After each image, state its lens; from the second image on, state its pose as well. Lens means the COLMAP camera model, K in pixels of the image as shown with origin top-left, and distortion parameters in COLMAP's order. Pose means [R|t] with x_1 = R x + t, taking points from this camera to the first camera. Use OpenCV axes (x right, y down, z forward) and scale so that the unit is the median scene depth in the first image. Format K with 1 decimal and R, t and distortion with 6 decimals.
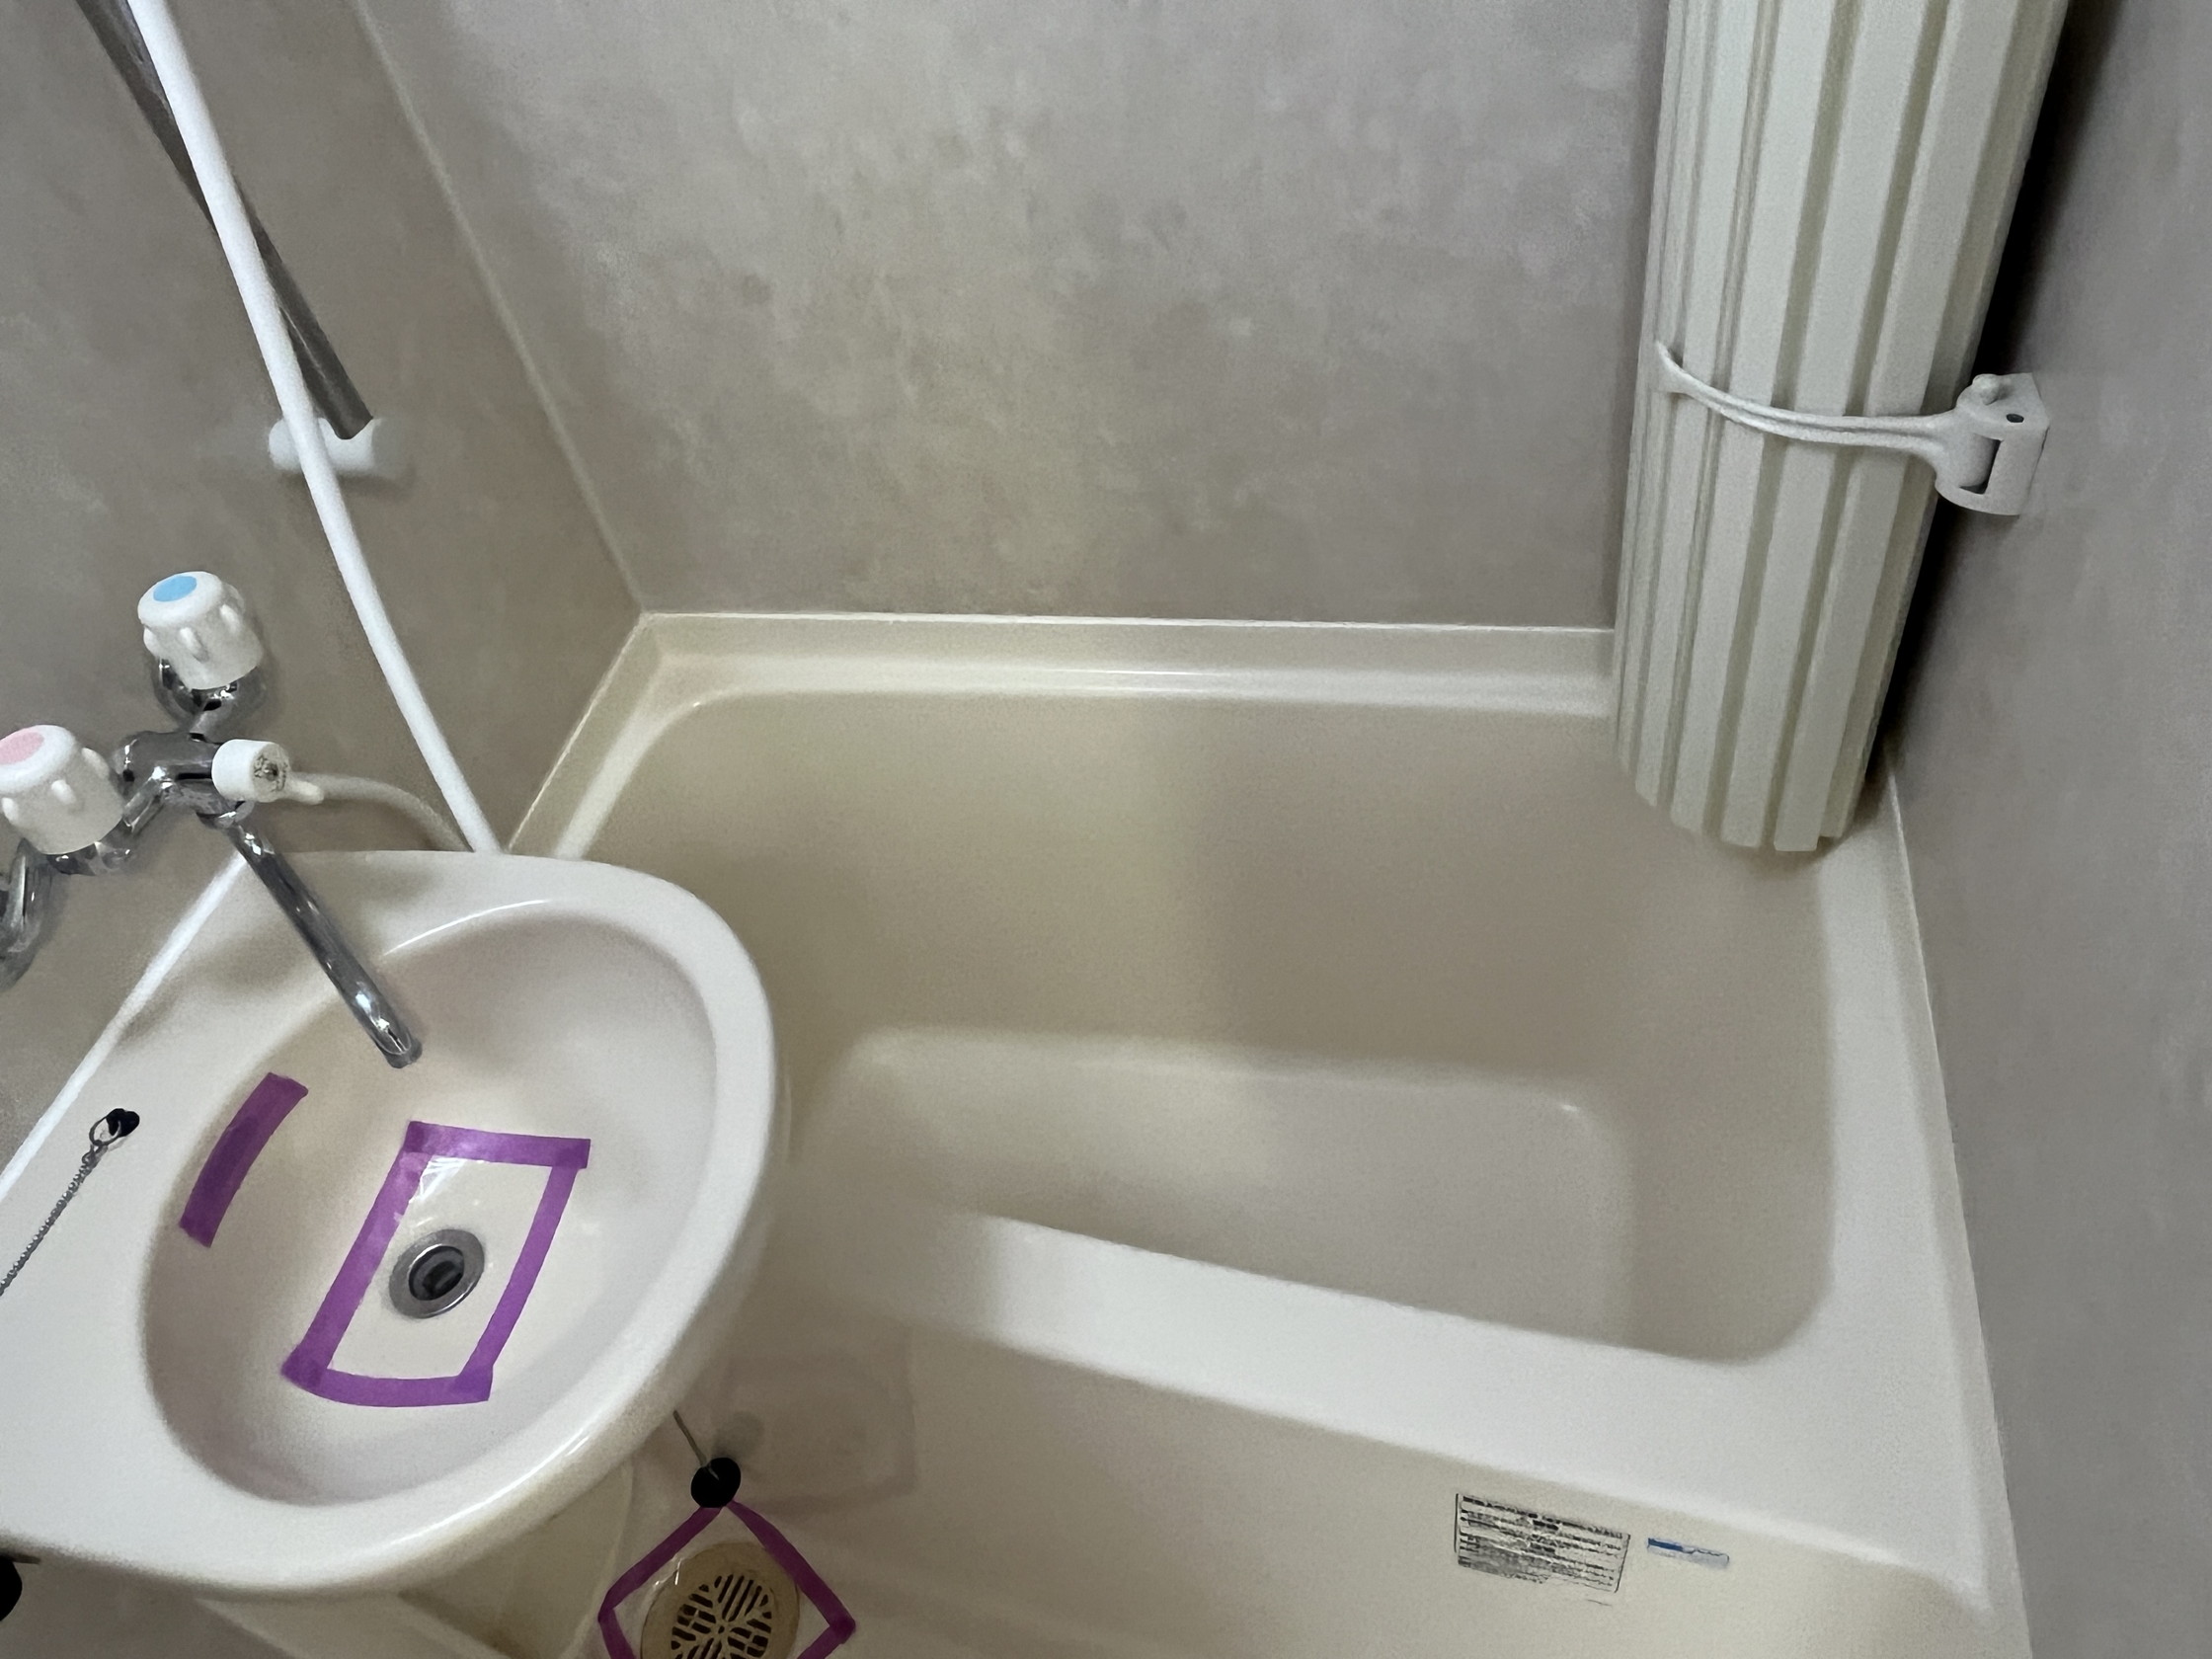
lens RADIAL K [[1559.9, 0, 1089.1], [0, 1559.9, 800.3], [0, 0, 1]] dist [-0.007137, -0.001474]
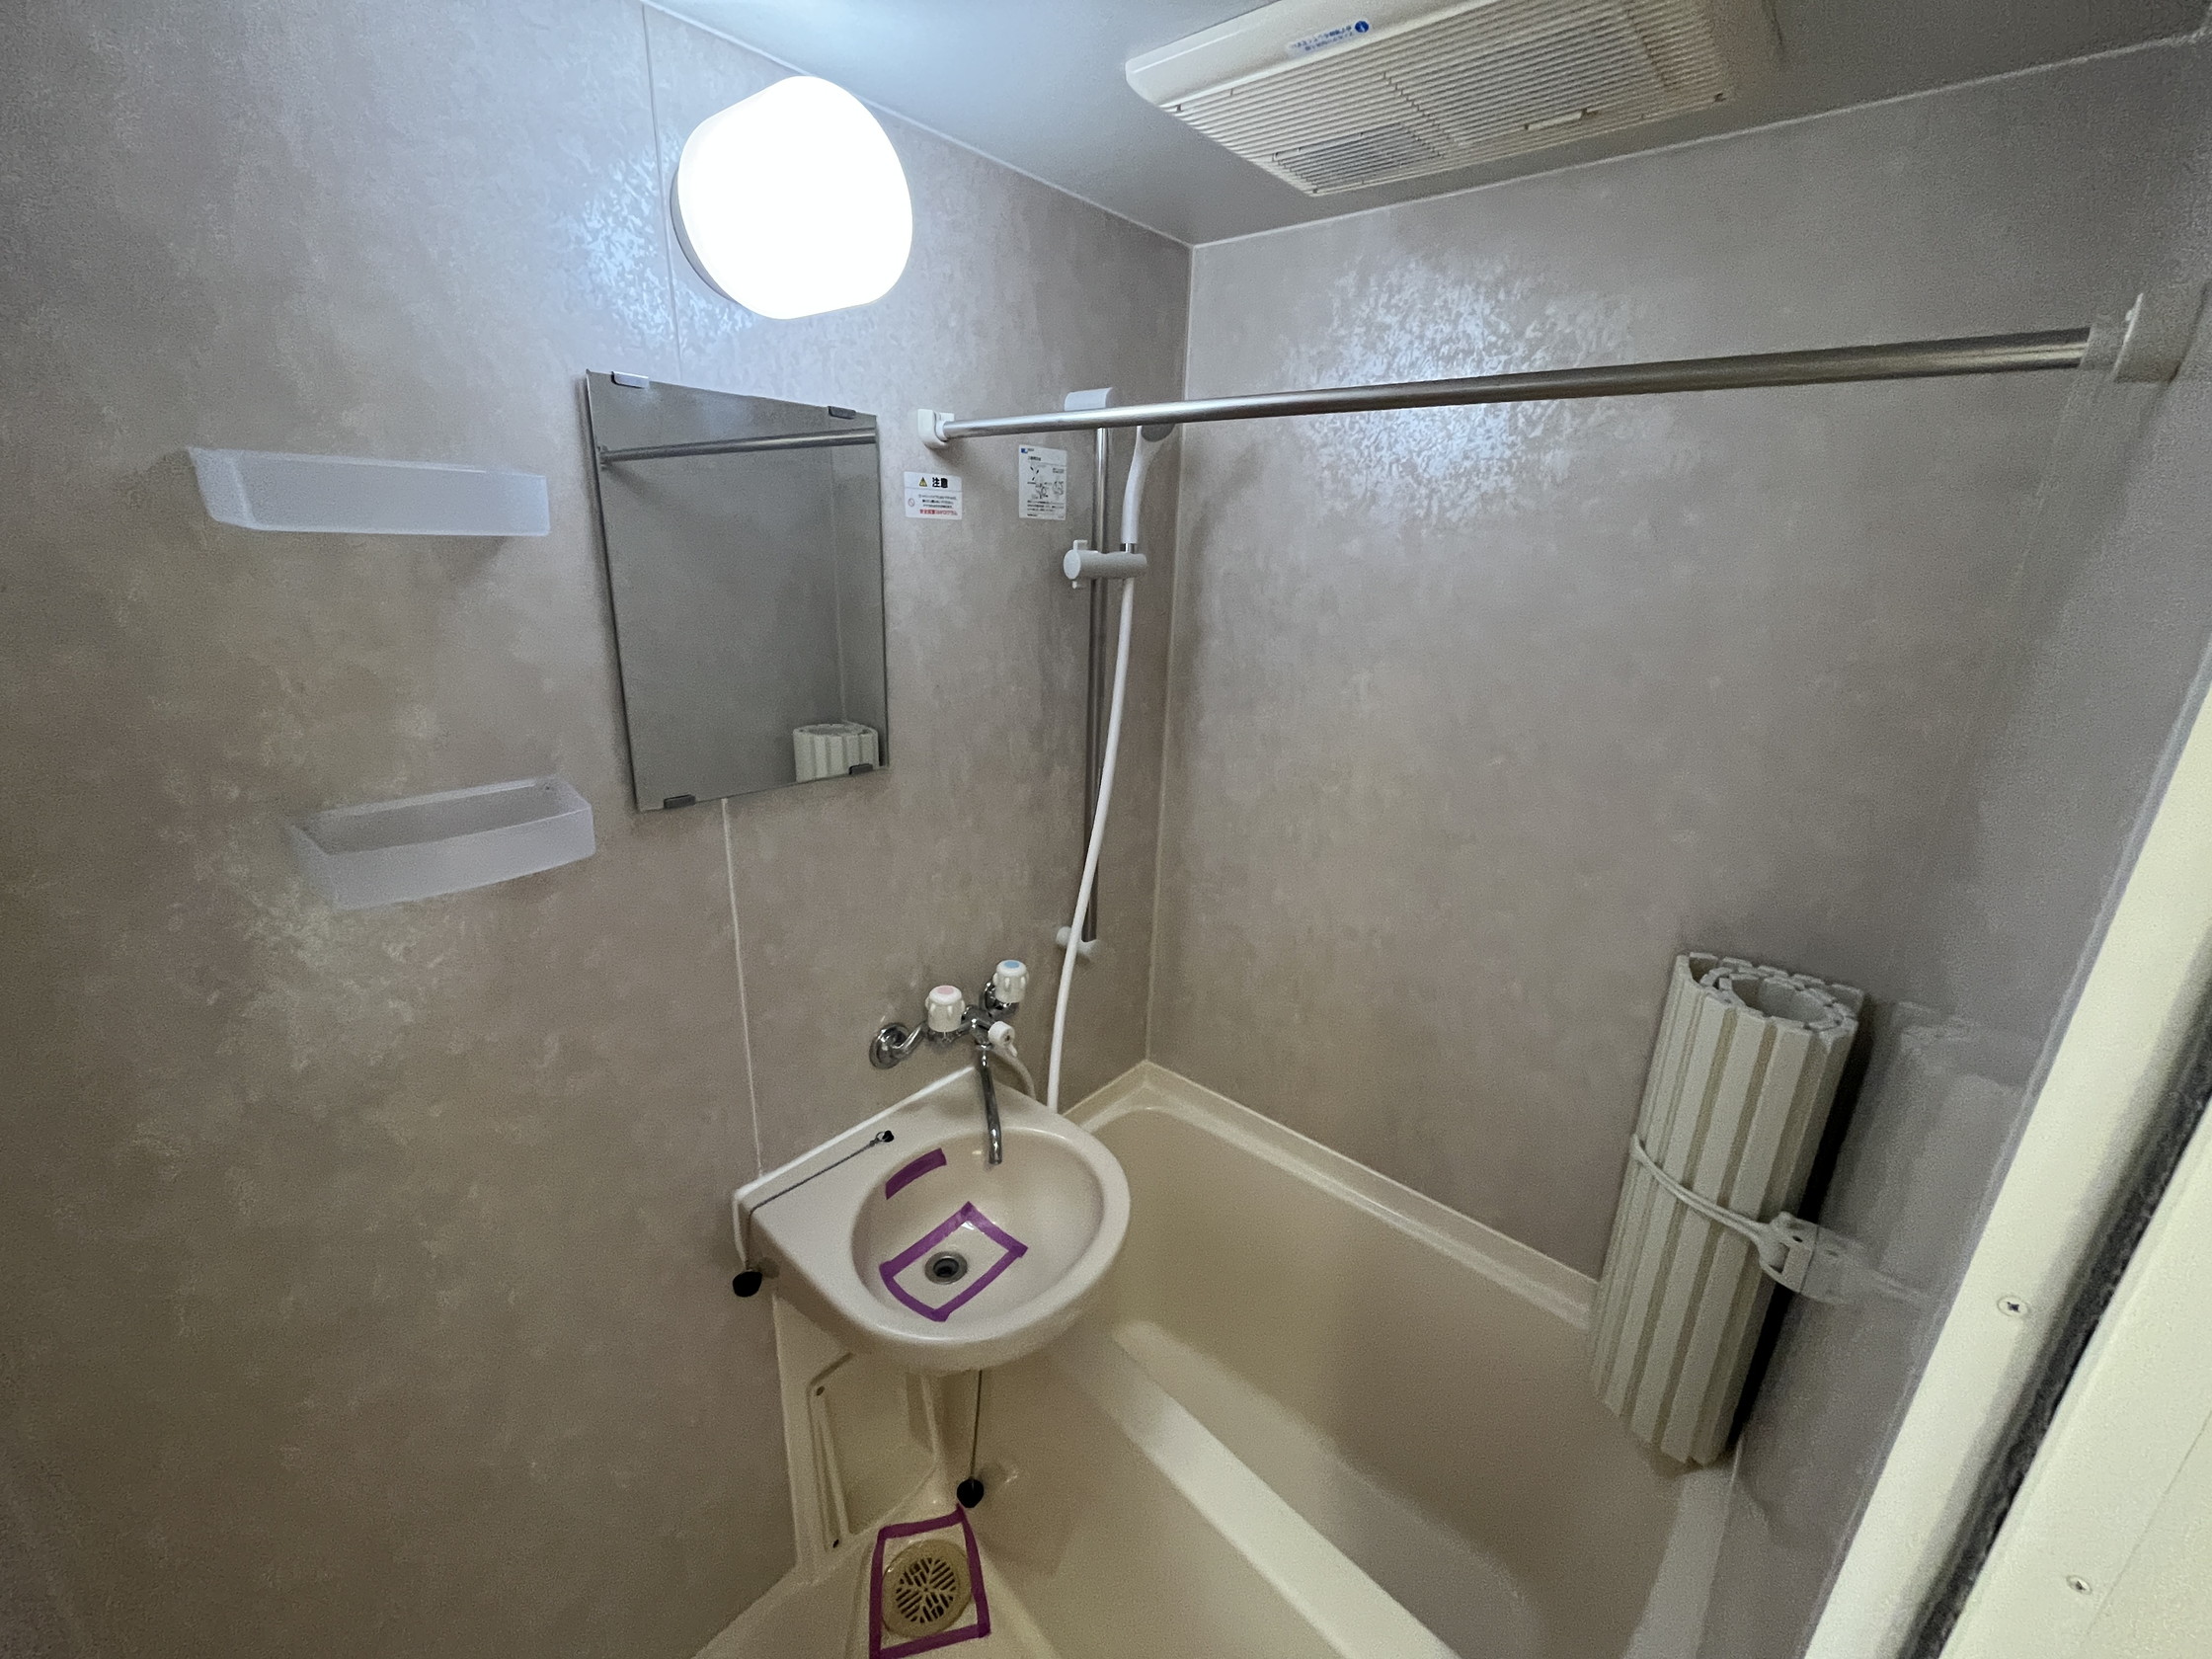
lens RADIAL K [[900.3, 0, 1094.2], [0, 900.3, 831.3], [0, 0, 1]] dist [-0.007383, 0.000844]
pose [[0.855186, 0.326089, -0.402894, 0.092758], [-0.471554, 0.812141, -0.343605, 0.137474], [0.215161, 0.483832, 0.848300, -0.395121]]
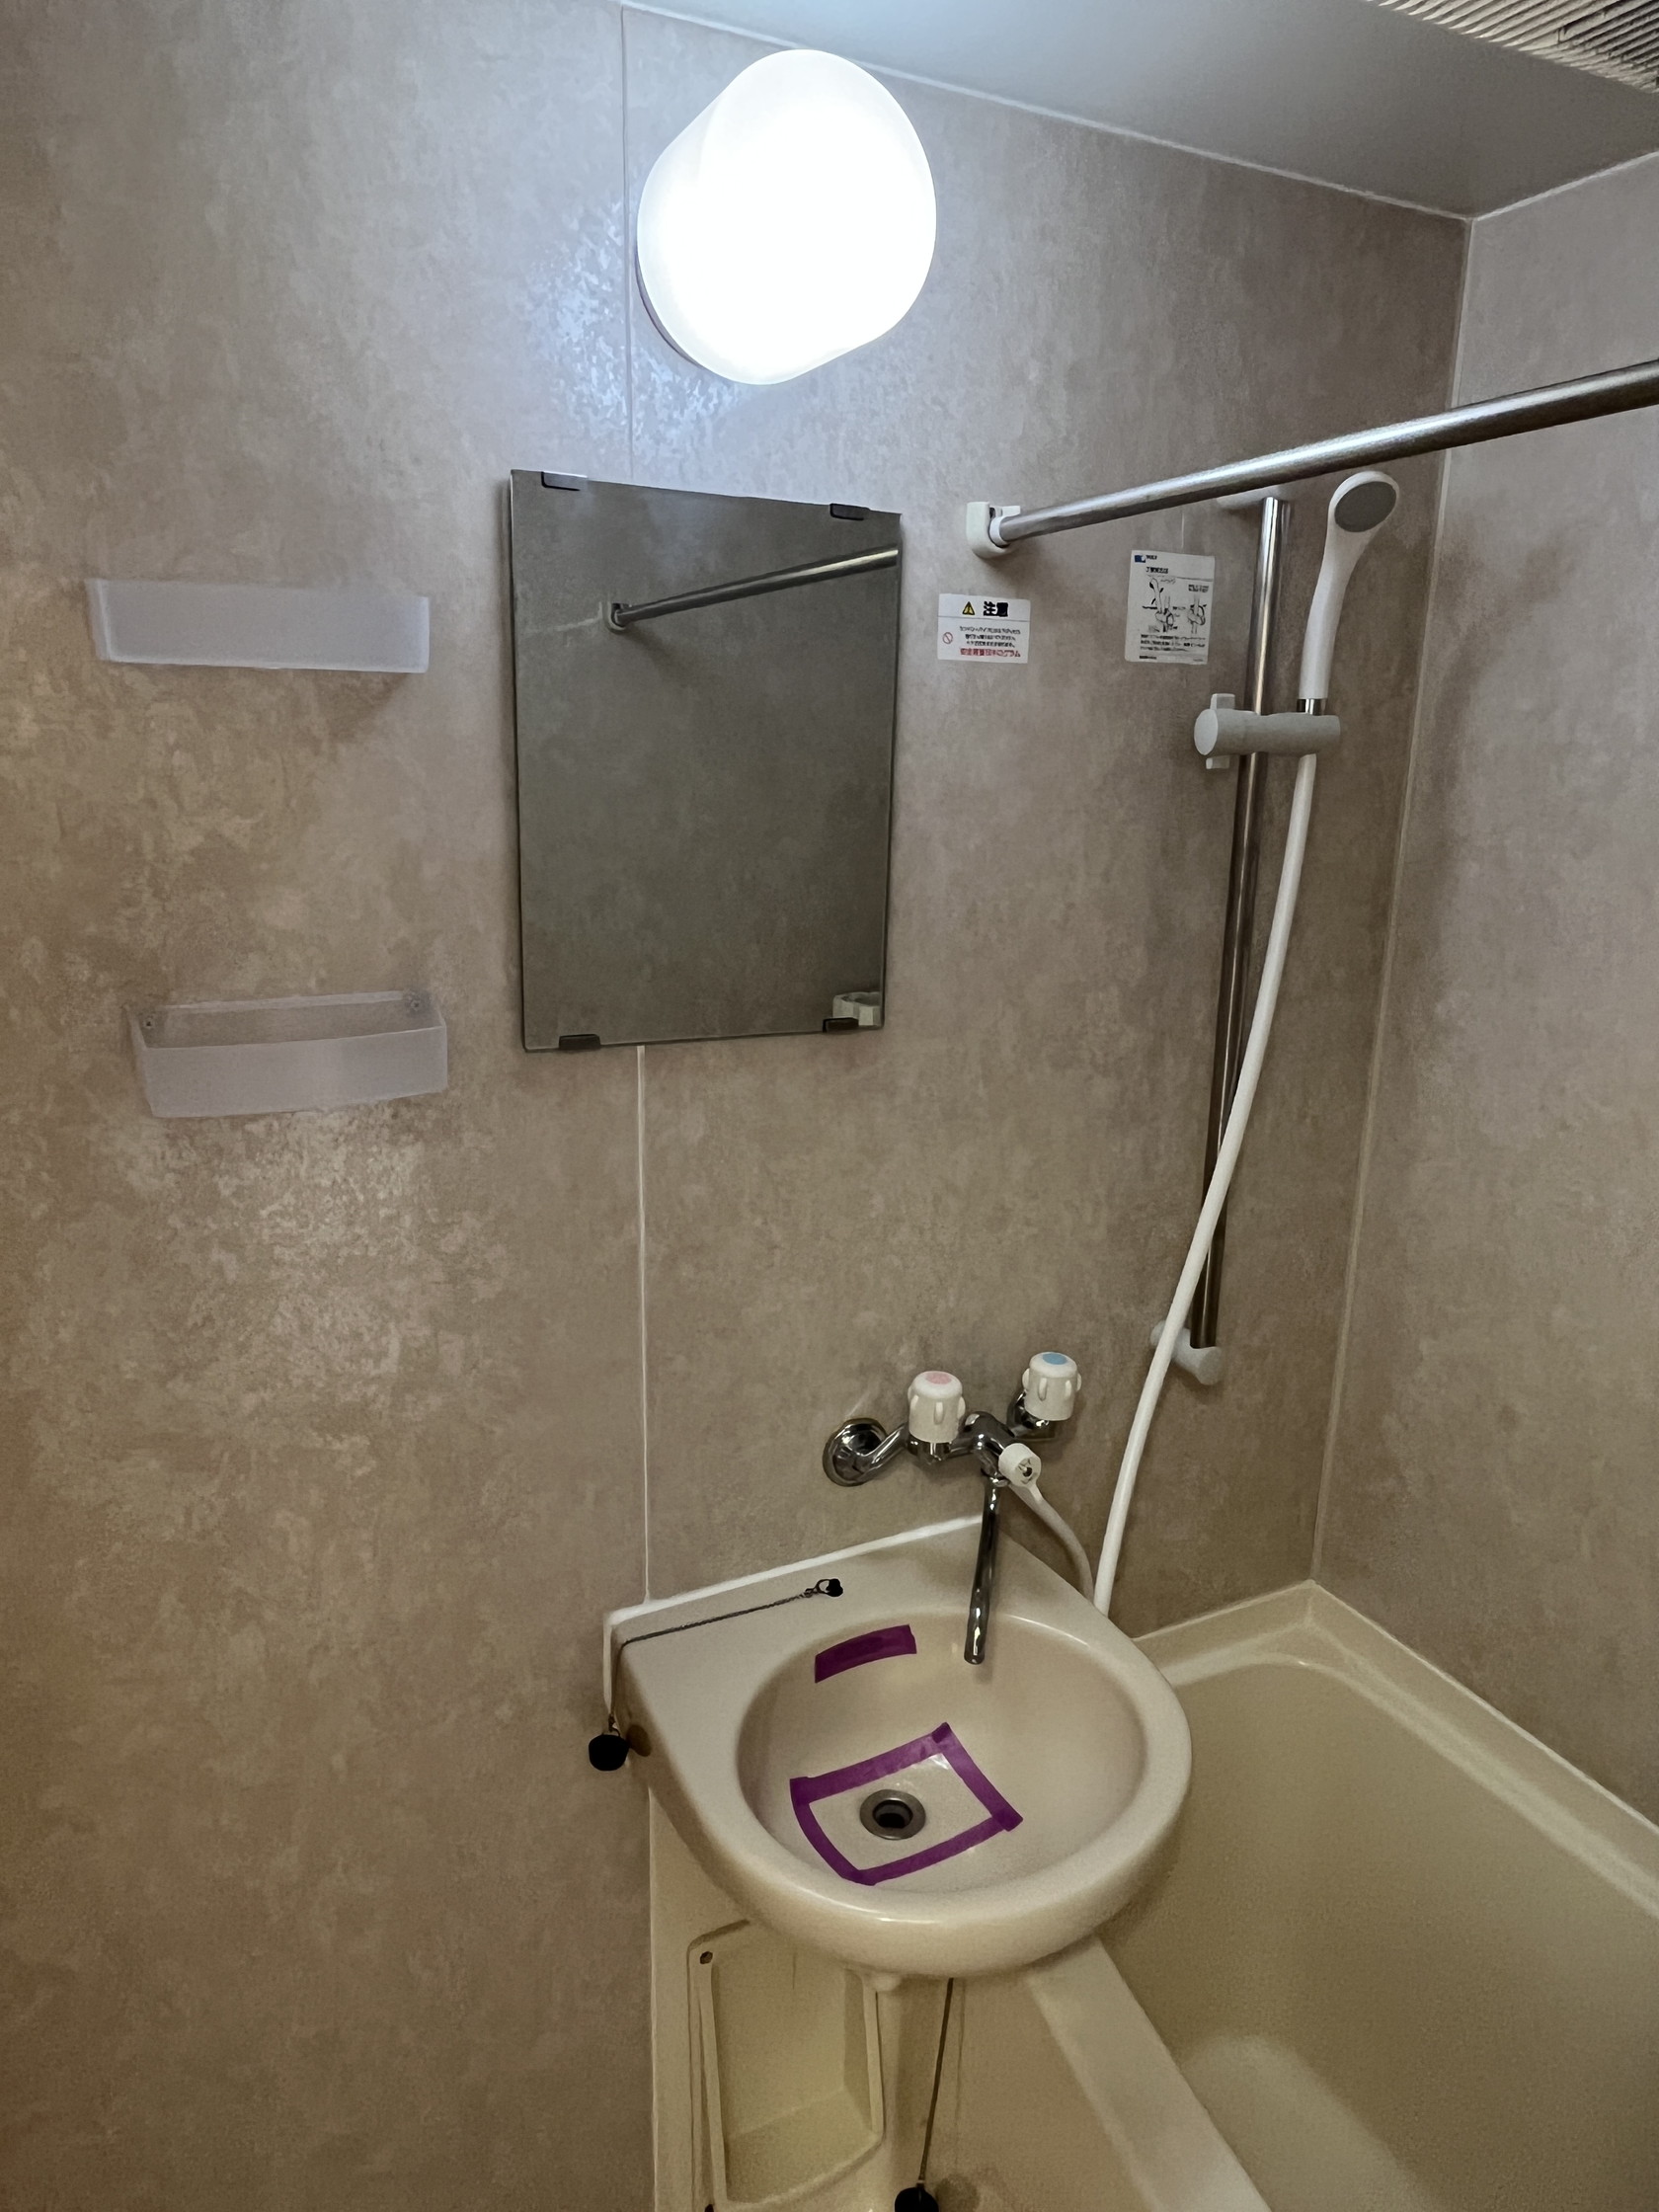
lens RADIAL K [[1396.0, 0, 823.8], [0, 1396.0, 1103.8], [0, 0, 1]] dist [-0.006058, -0.004365]
pose [[0.595937, 0.356497, -0.719562, 0.250216], [-0.653660, 0.735848, -0.176792, 0.089037], [0.466463, 0.575706, 0.671547, -0.297152]]
